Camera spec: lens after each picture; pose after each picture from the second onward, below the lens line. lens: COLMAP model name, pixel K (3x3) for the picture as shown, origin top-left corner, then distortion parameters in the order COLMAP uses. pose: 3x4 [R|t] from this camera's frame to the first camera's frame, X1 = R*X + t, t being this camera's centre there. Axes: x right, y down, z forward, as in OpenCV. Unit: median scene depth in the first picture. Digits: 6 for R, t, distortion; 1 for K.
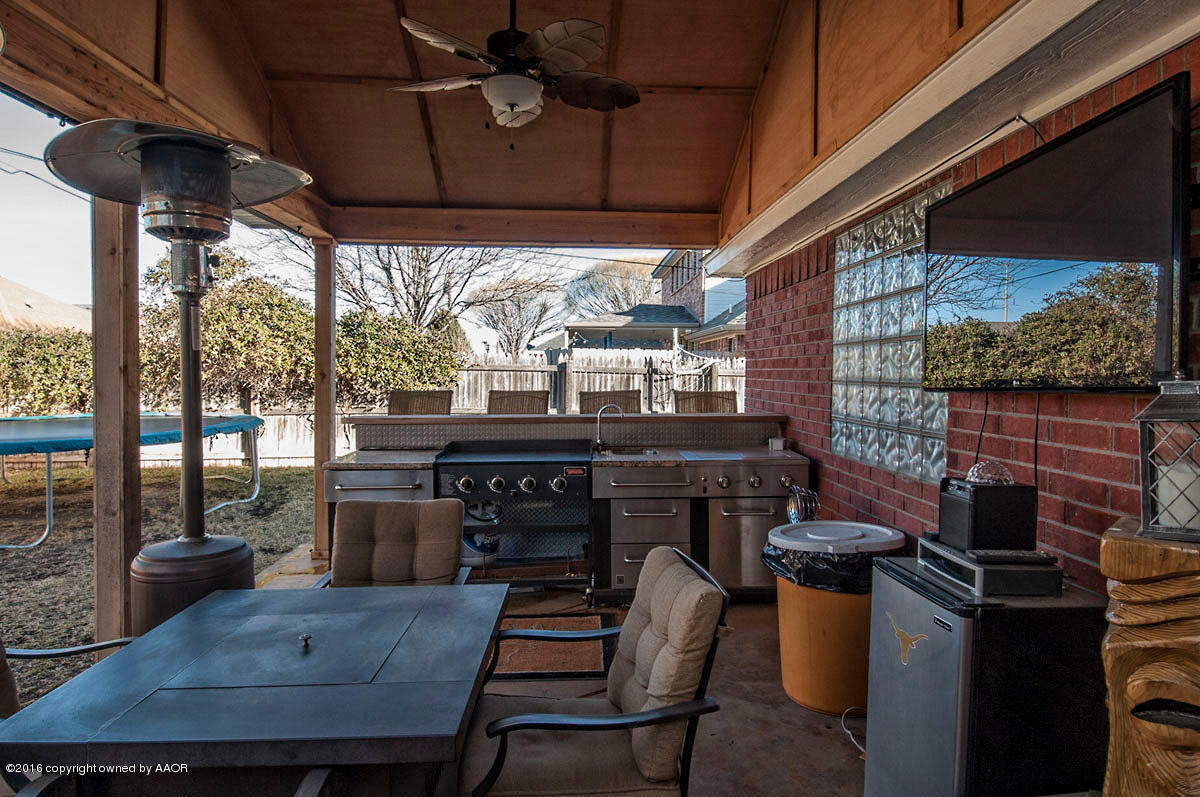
lens RADIAL K [[713.8, 0, 599.9], [0, 713.8, 396.9], [0, 0, 1]] dist [-0.000768, -0.007118]
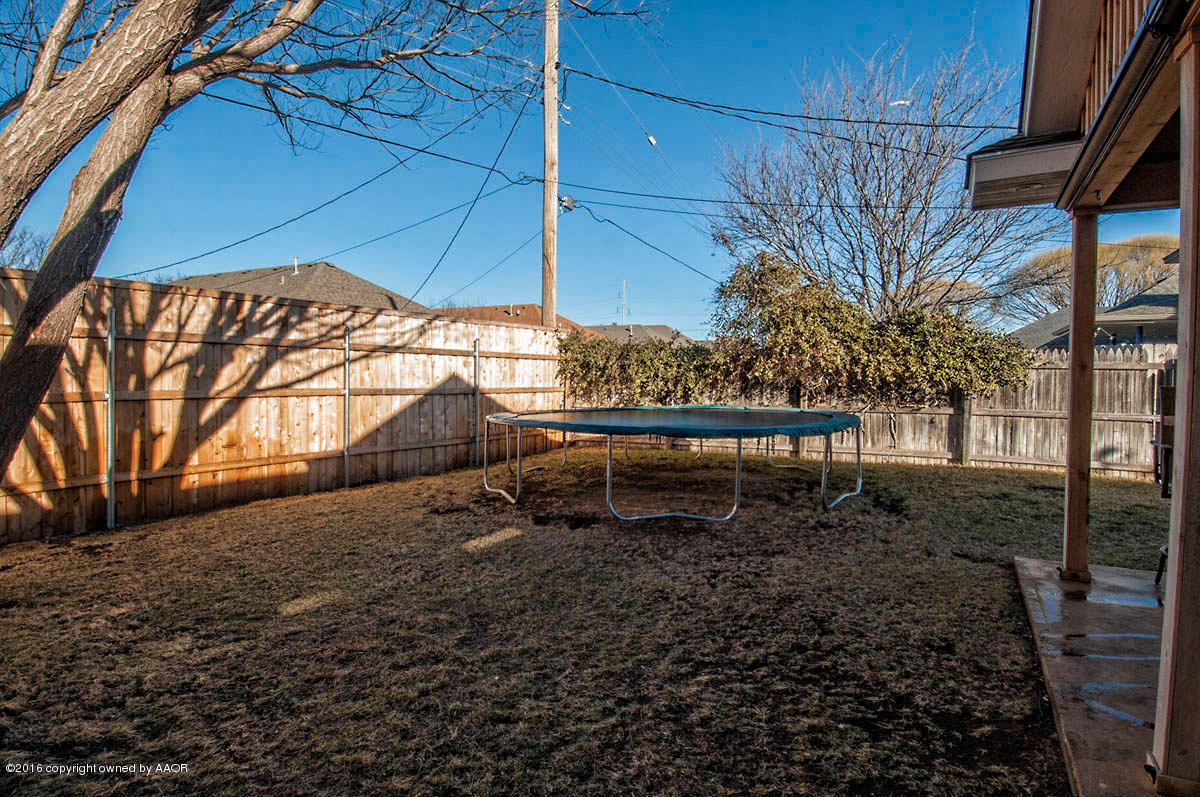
lens RADIAL K [[627.1, 0, 599.8], [0, 627.1, 391.8], [0, 0, 1]] dist [0.002020, -0.000004]
pose [[0.841414, 0.013651, -0.540219, -0.531661], [-0.018990, 0.999810, -0.004314, 0.015082], [0.540058, 0.013889, 0.841513, 0.053022]]
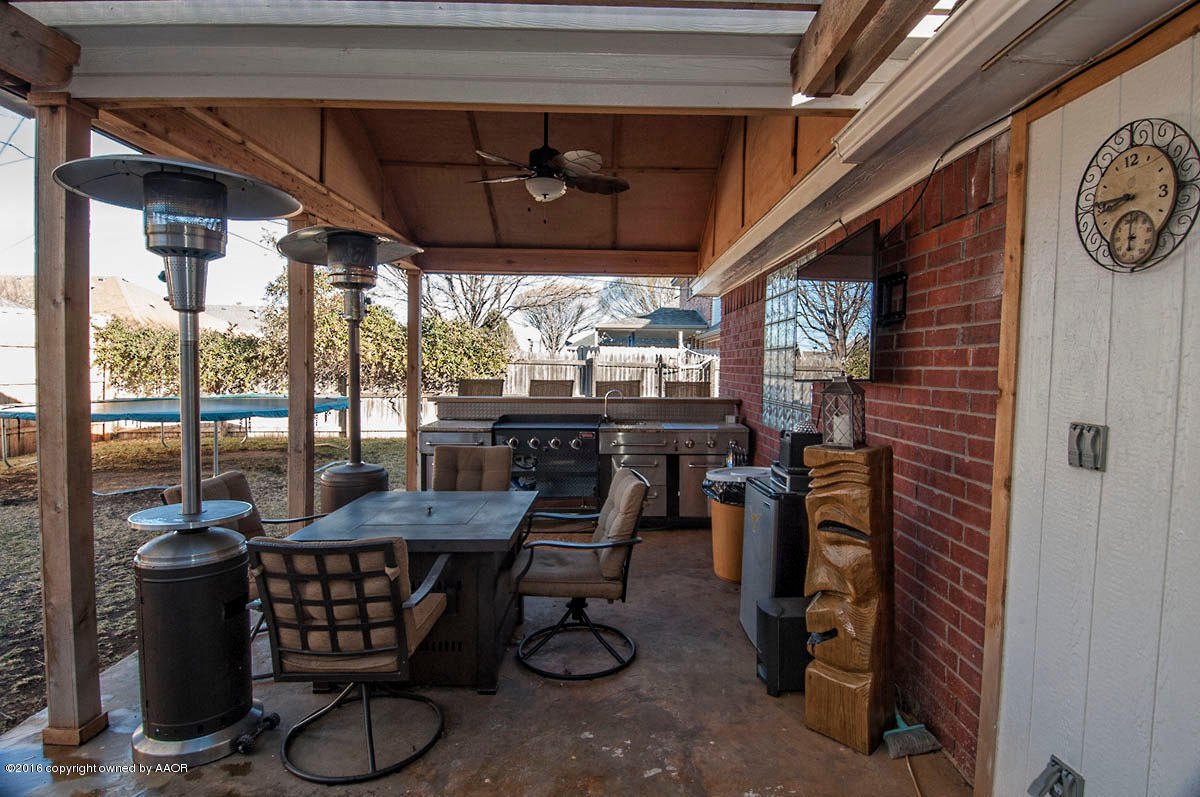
lens RADIAL K [[627.1, 0, 606.6], [0, 627.1, 395.2], [0, 0, 1]] dist [0.002020, -0.000004]
pose [[0.999254, 0.010071, -0.037290, 0.045993], [-0.009571, 0.999862, 0.013563, 0.004516], [0.037421, -0.013196, 0.999212, -0.252184]]
